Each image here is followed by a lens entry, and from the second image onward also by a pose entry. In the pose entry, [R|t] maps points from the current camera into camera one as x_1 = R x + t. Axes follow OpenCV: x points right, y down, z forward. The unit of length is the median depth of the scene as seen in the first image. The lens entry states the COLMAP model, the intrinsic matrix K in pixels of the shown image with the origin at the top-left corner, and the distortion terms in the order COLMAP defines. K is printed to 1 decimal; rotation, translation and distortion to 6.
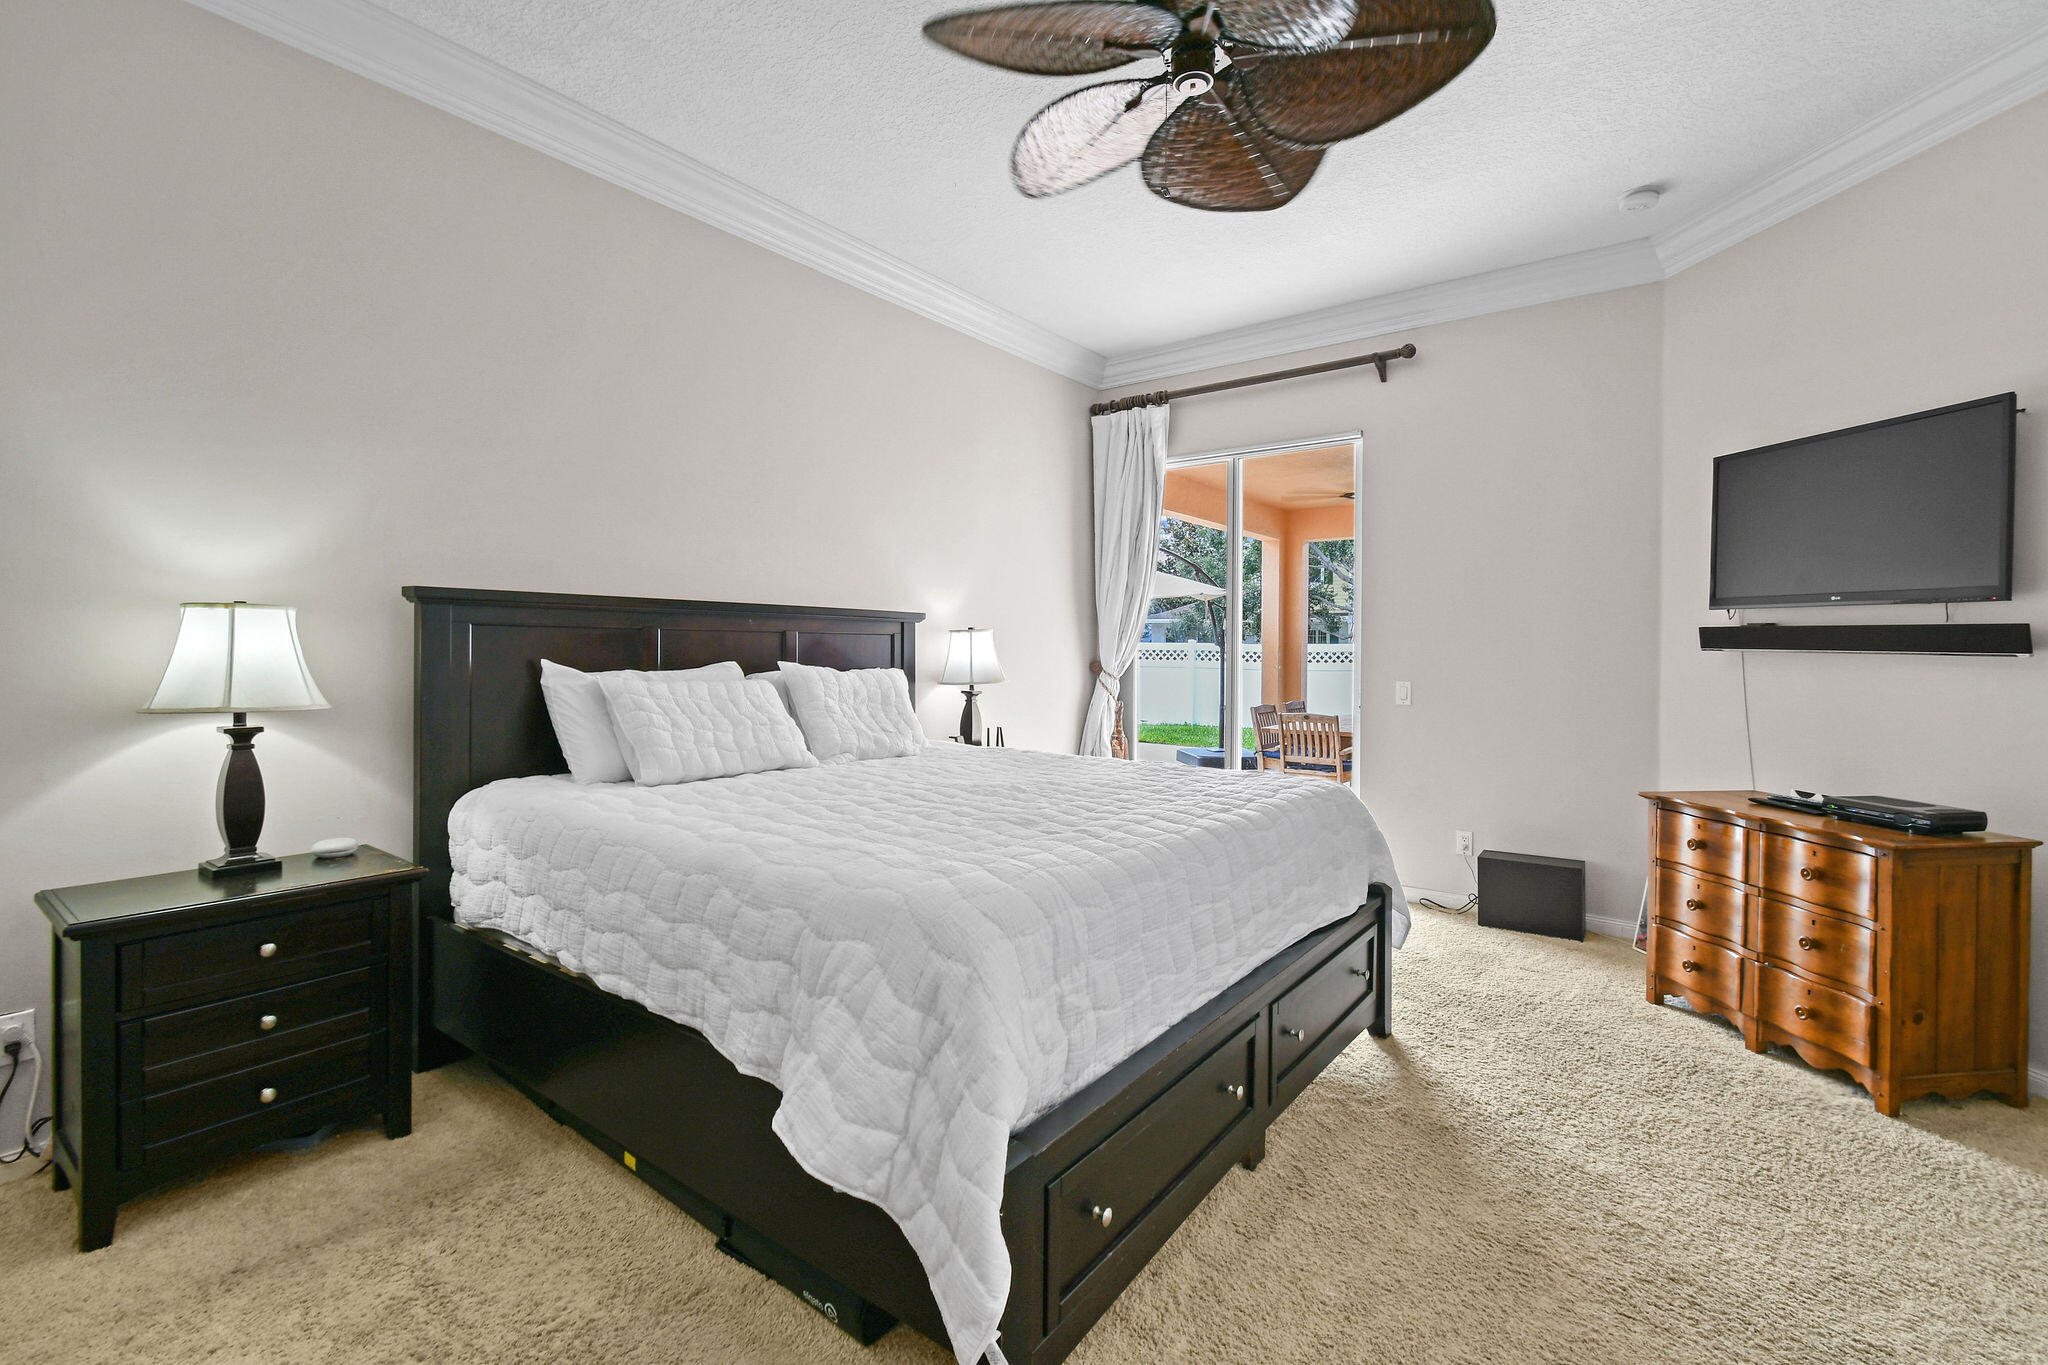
lens RADIAL K [[925.7, 0, 1024.3], [0, 925.7, 662.5], [0, 0, 1]] dist [0.006438, -0.001929]
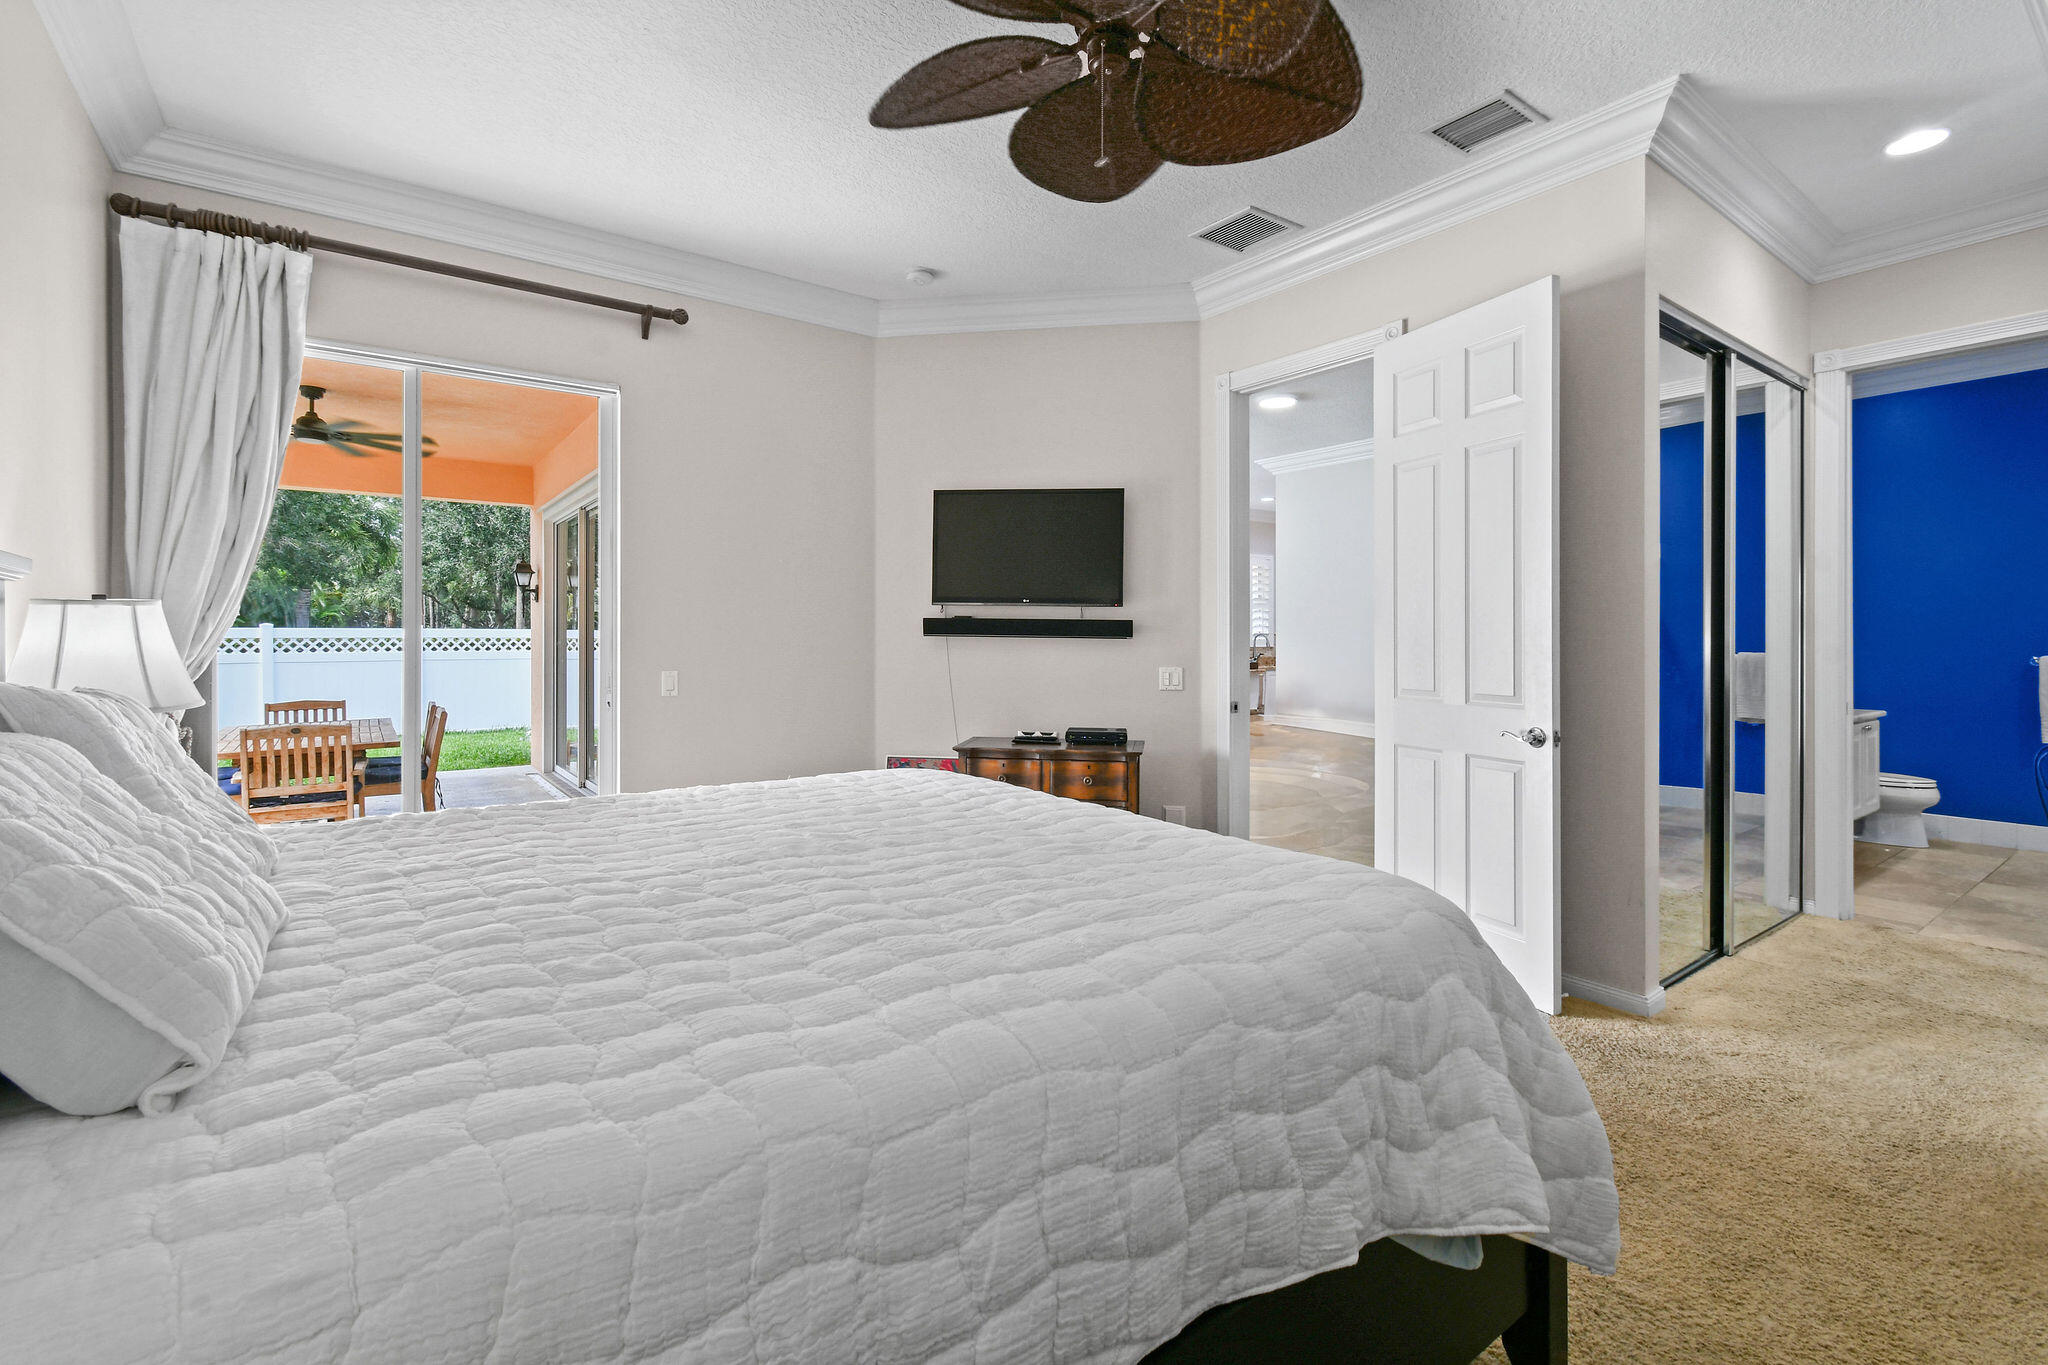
lens RADIAL K [[925.7, 0, 1053.2], [0, 925.7, 643.5], [0, 0, 1]] dist [0.006438, -0.001929]
pose [[0.258562, -0.011442, 0.965927, -0.393685], [0.016219, 0.999840, 0.007502, -0.007491], [-0.965859, 0.013727, 0.258706, 0.400517]]
